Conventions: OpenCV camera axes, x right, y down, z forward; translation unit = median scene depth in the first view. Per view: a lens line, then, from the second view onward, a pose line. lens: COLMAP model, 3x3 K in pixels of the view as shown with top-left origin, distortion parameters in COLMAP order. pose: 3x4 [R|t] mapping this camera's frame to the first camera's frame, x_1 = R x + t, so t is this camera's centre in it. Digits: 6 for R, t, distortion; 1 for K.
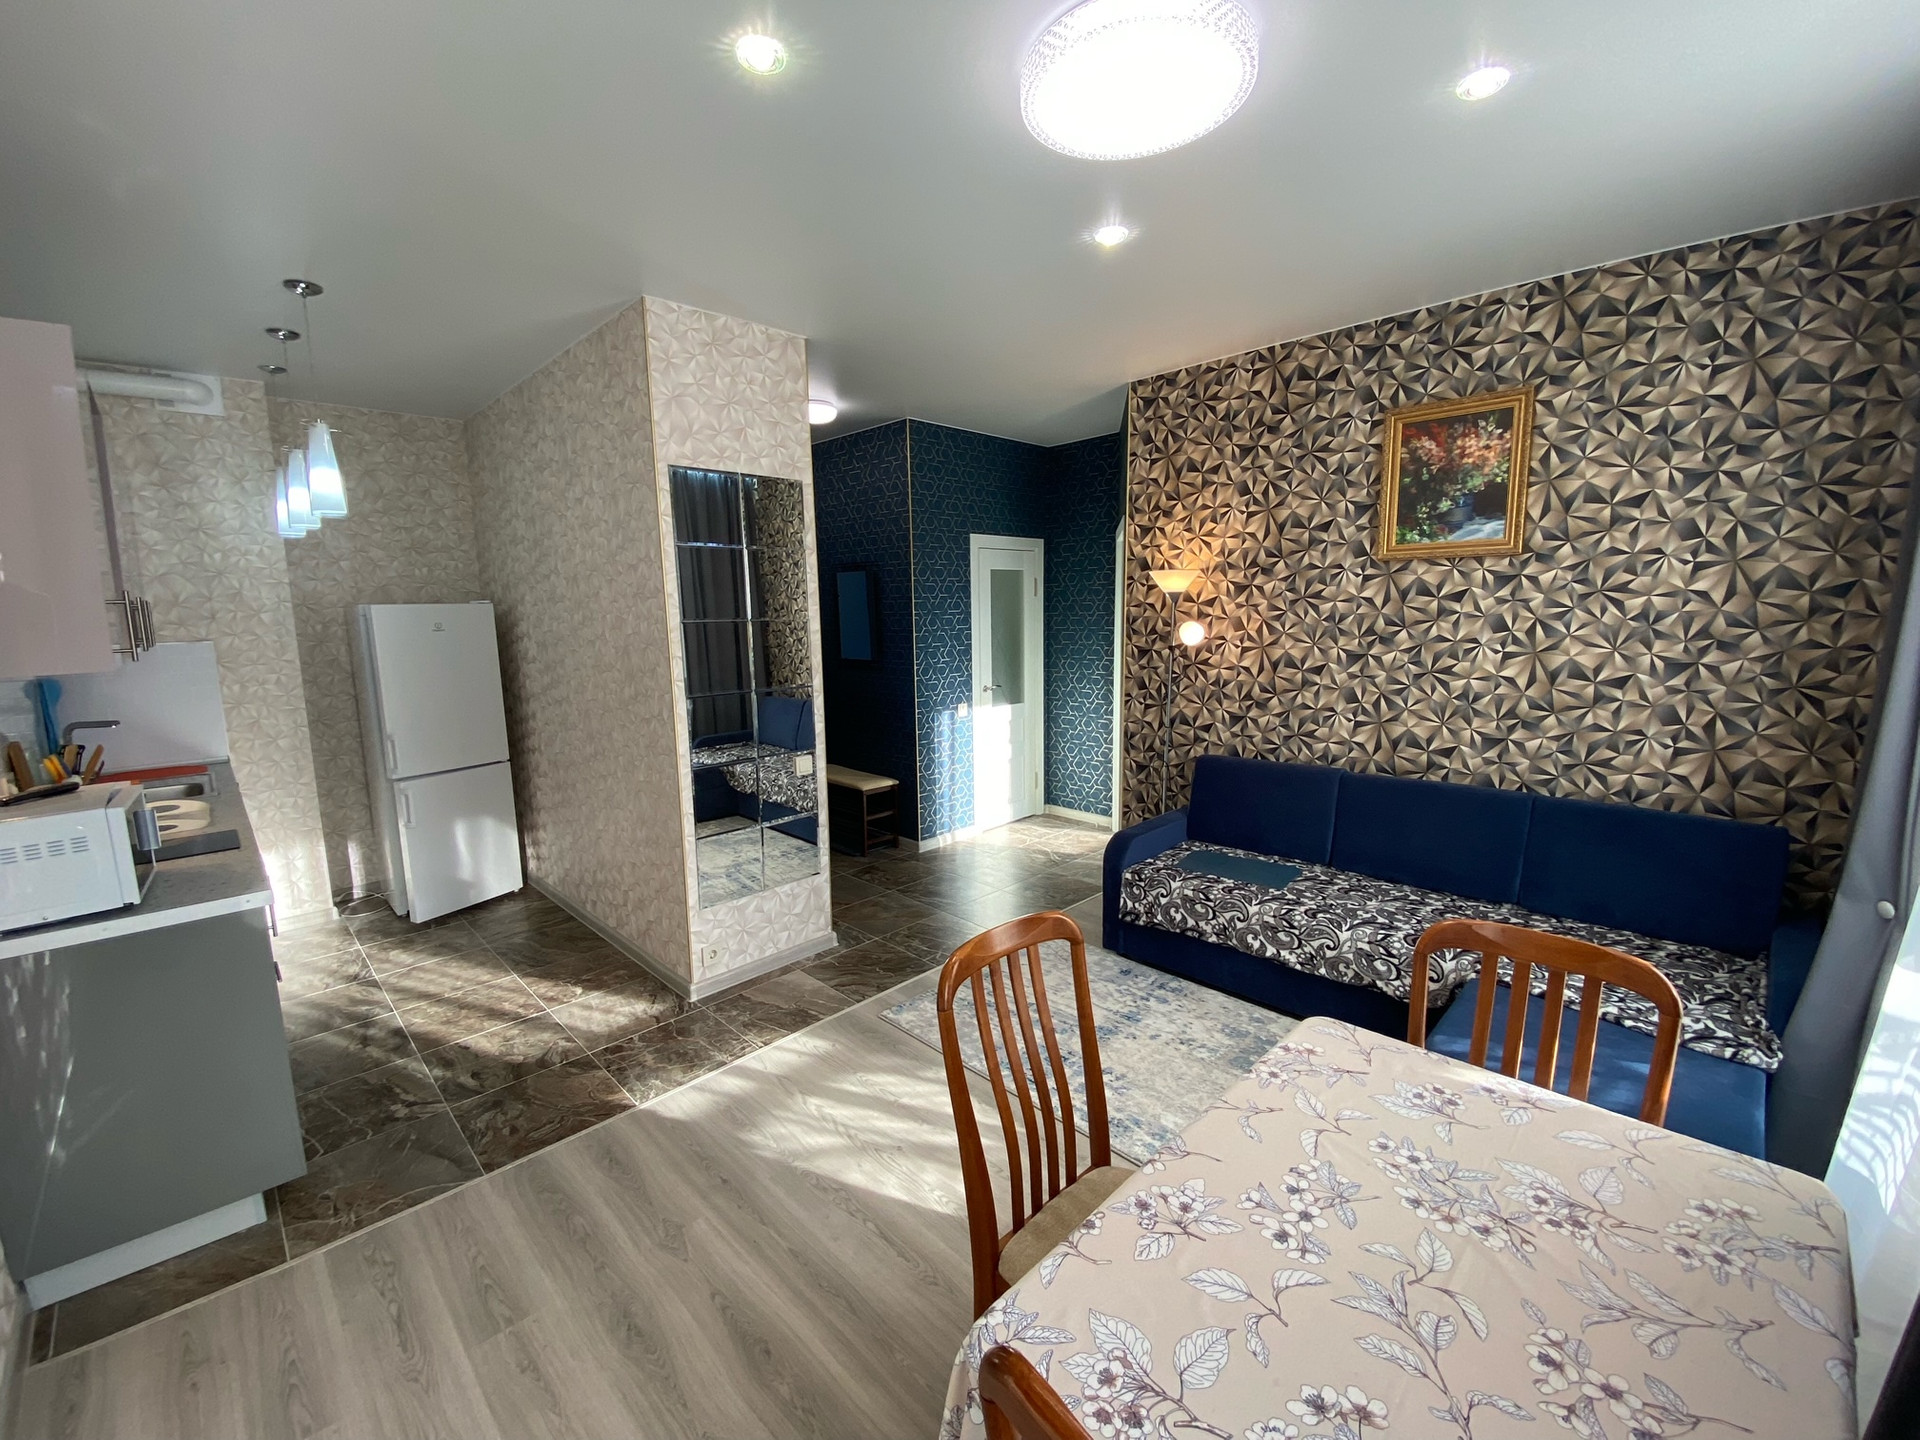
lens RADIAL K [[780.6, 0, 959.5], [0, 780.6, 713.0], [0, 0, 1]] dist [0.013544, -0.011982]
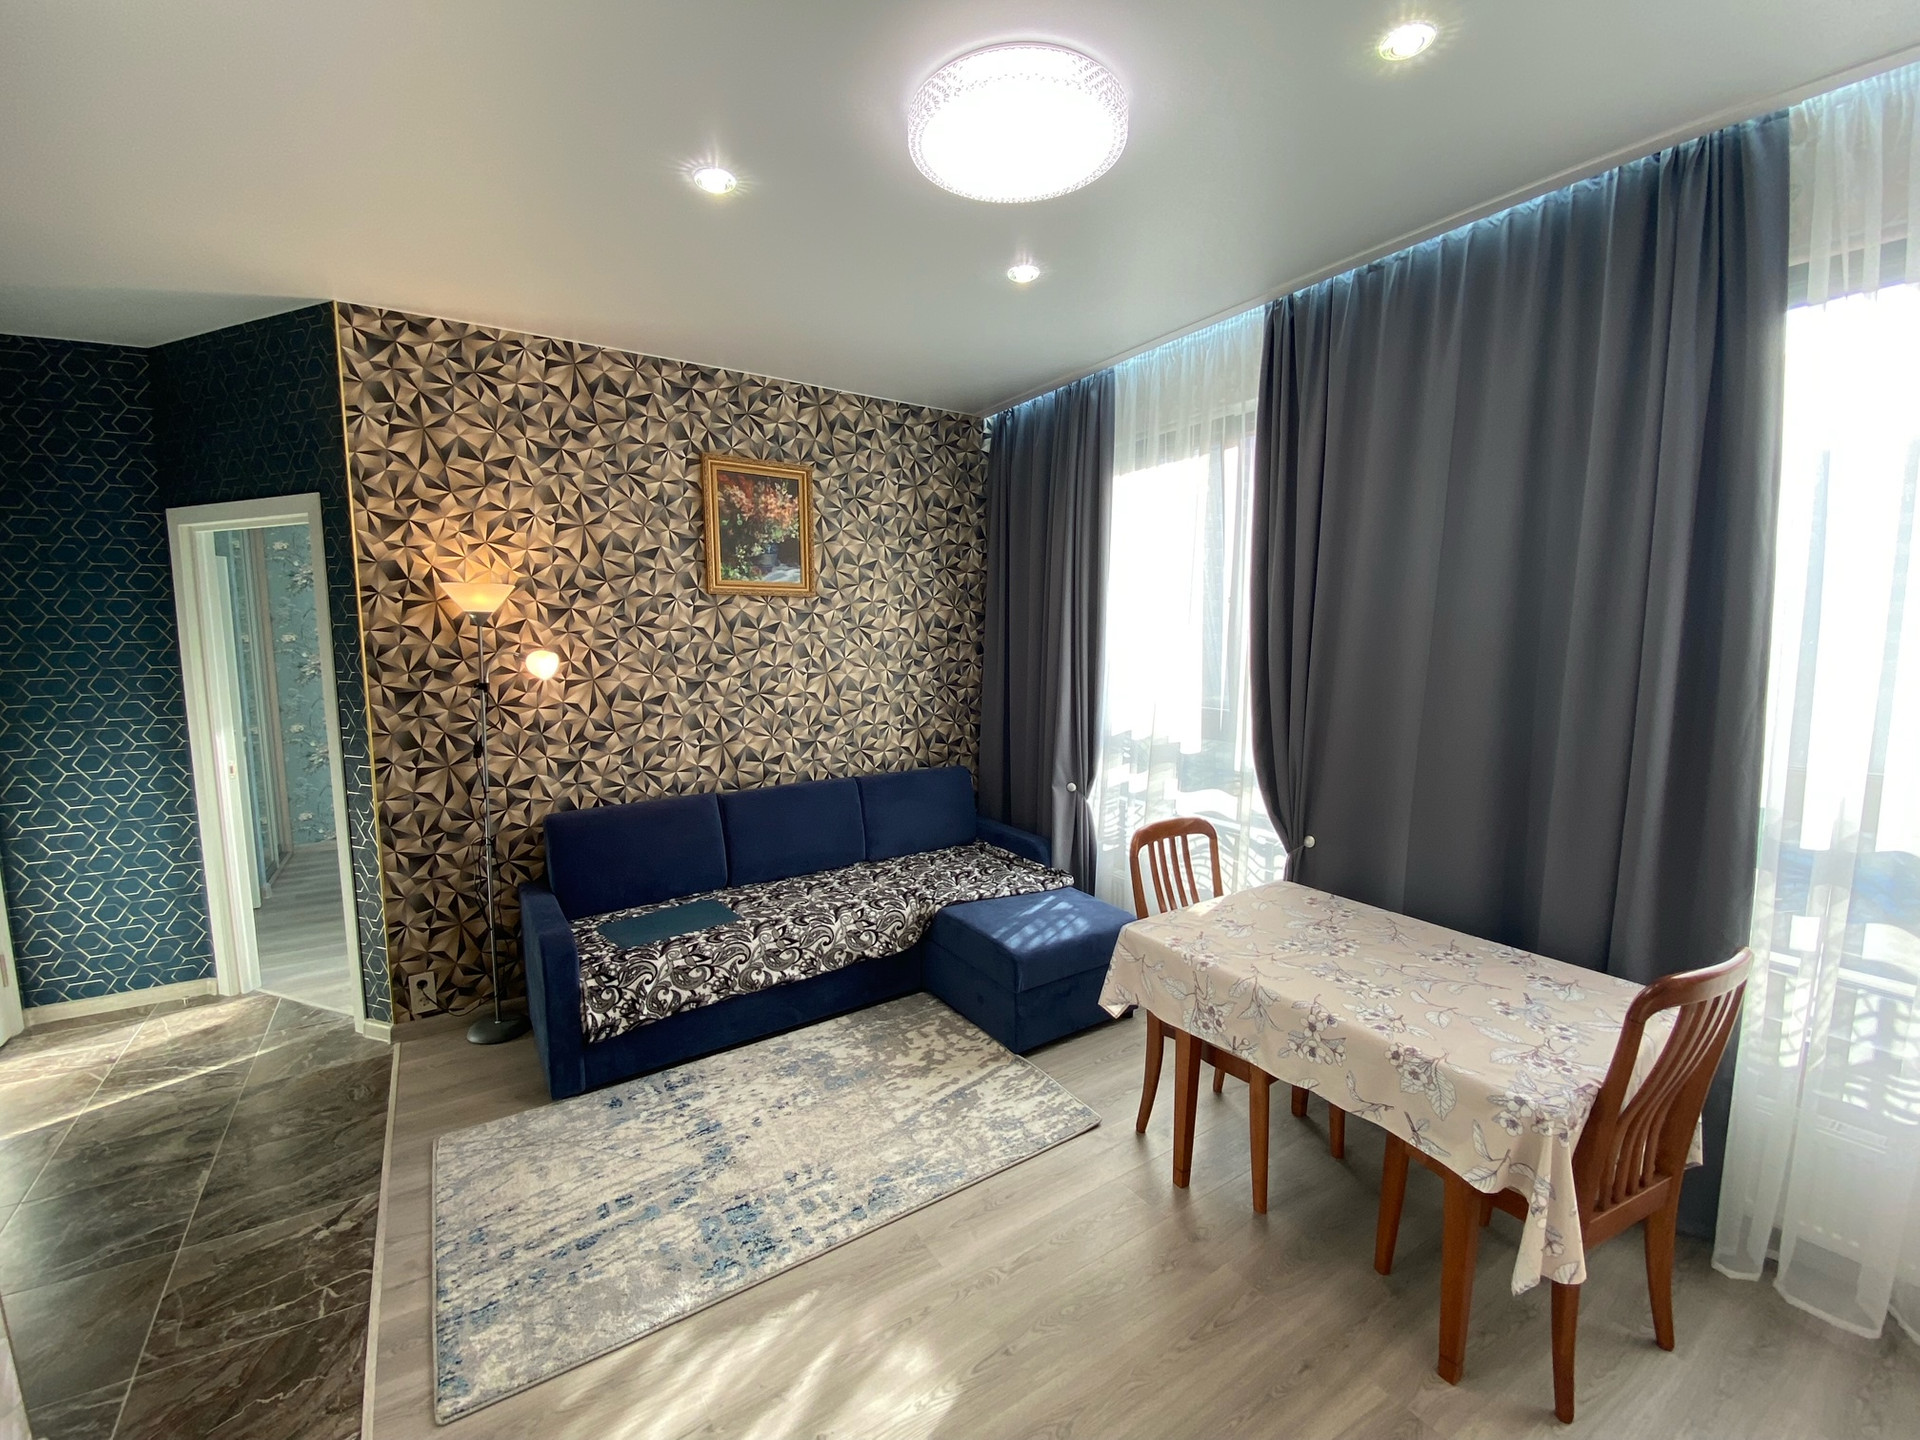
lens RADIAL K [[780.6, 0, 967.4], [0, 780.6, 715.9], [0, 0, 1]] dist [0.013544, -0.011982]
pose [[0.188430, -0.089162, 0.978031, -0.445043], [0.127055, 0.989714, 0.065749, -0.053567], [-0.973833, 0.111874, 0.197821, 0.461091]]
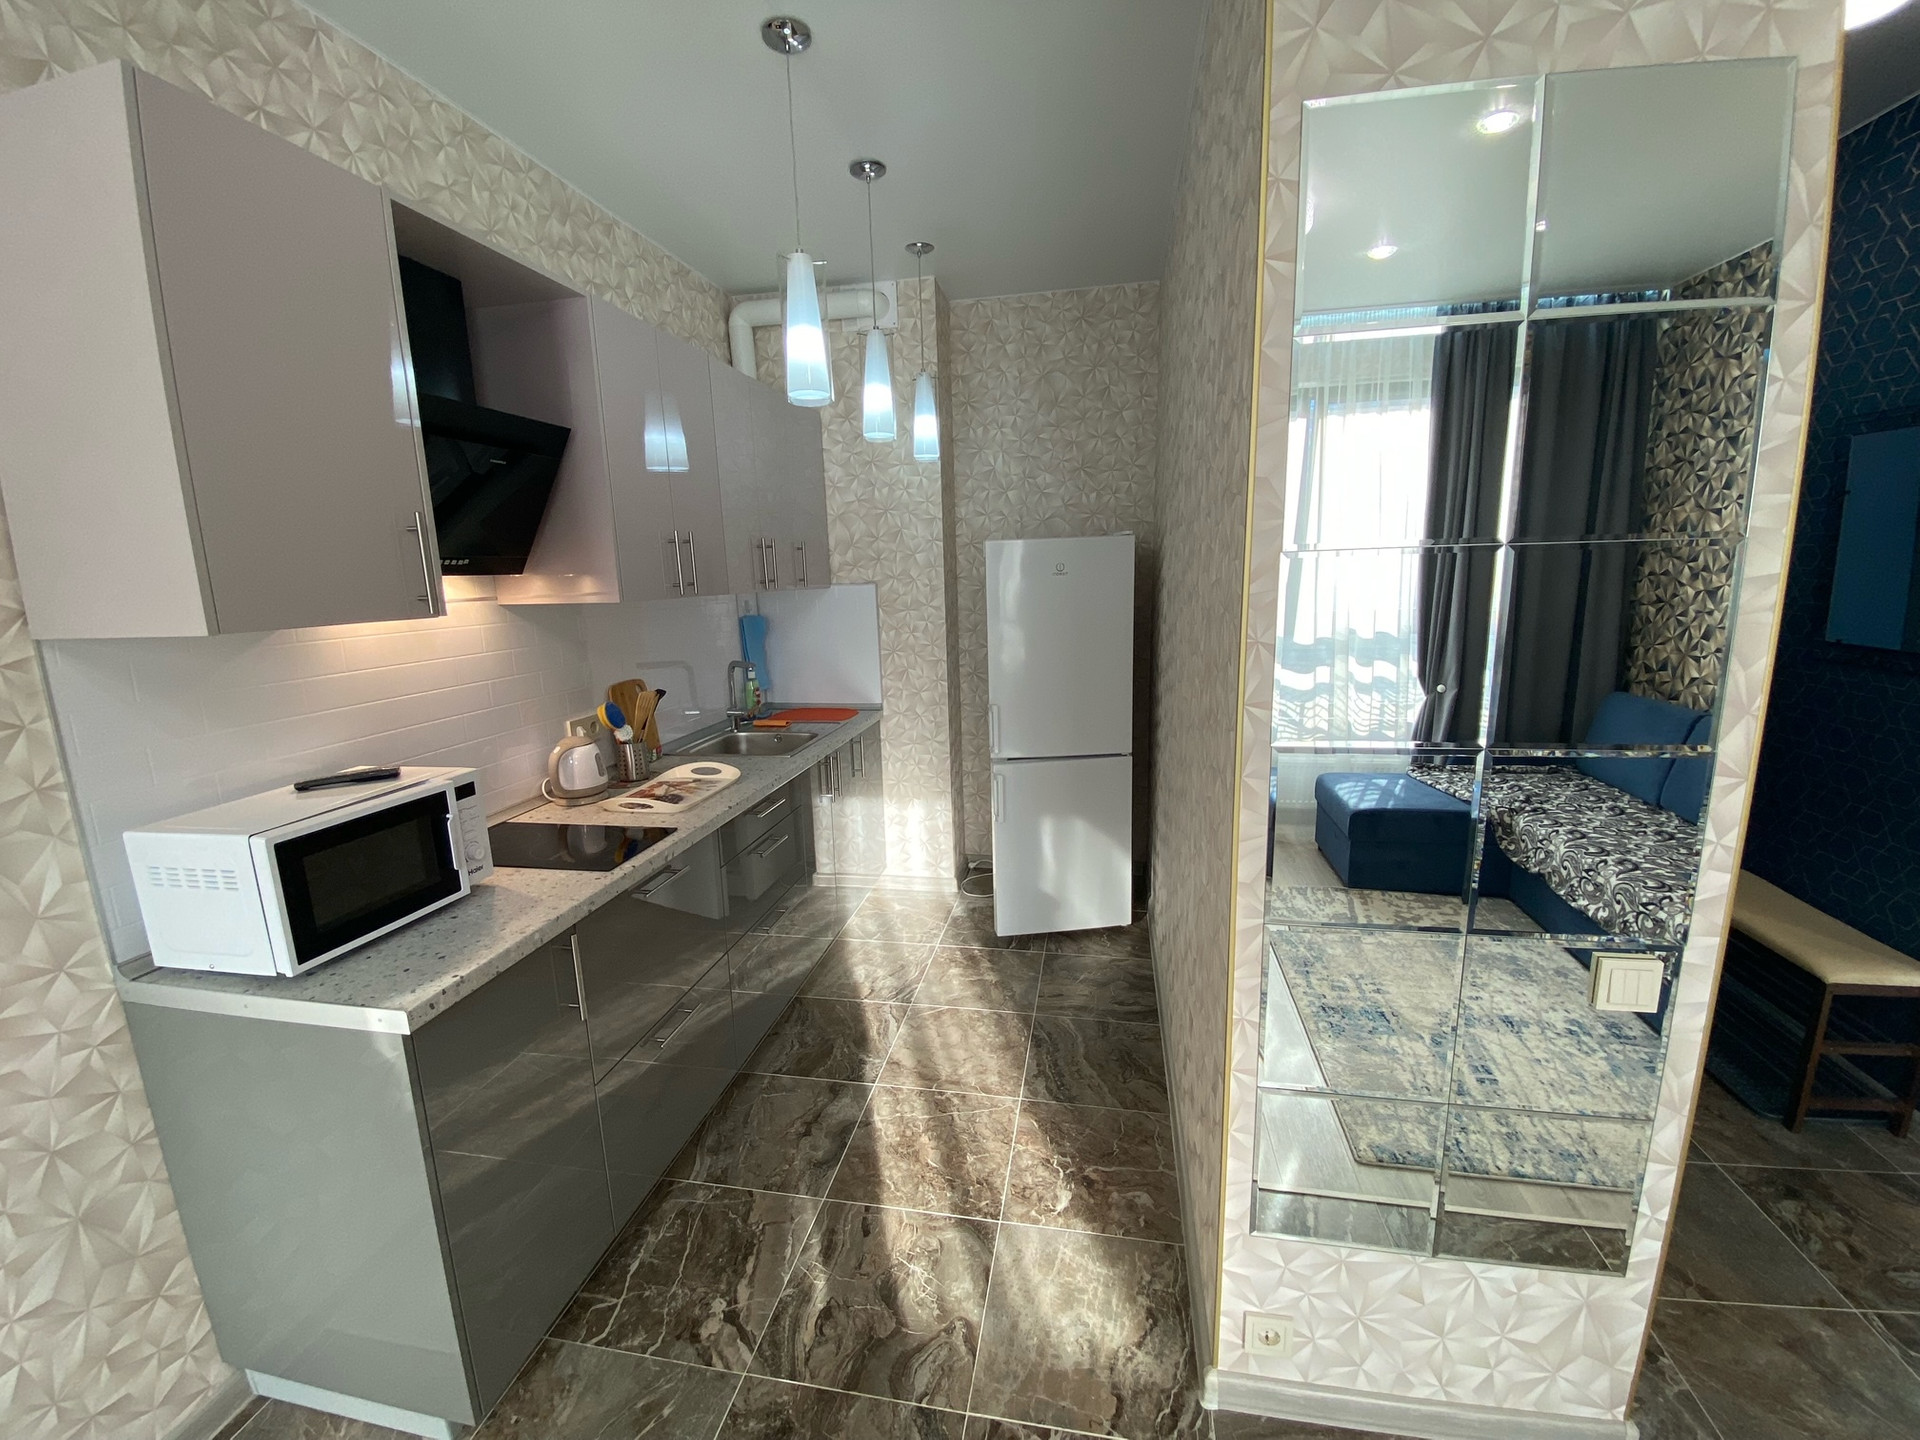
lens RADIAL K [[780.6, 0, 957.9], [0, 780.6, 725.7], [0, 0, 1]] dist [0.013544, -0.011982]
pose [[0.569458, 0.163854, -0.805524, -0.115519], [-0.087631, 0.986449, 0.138706, -0.067867], [0.817336, -0.008398, 0.576100, 0.589850]]
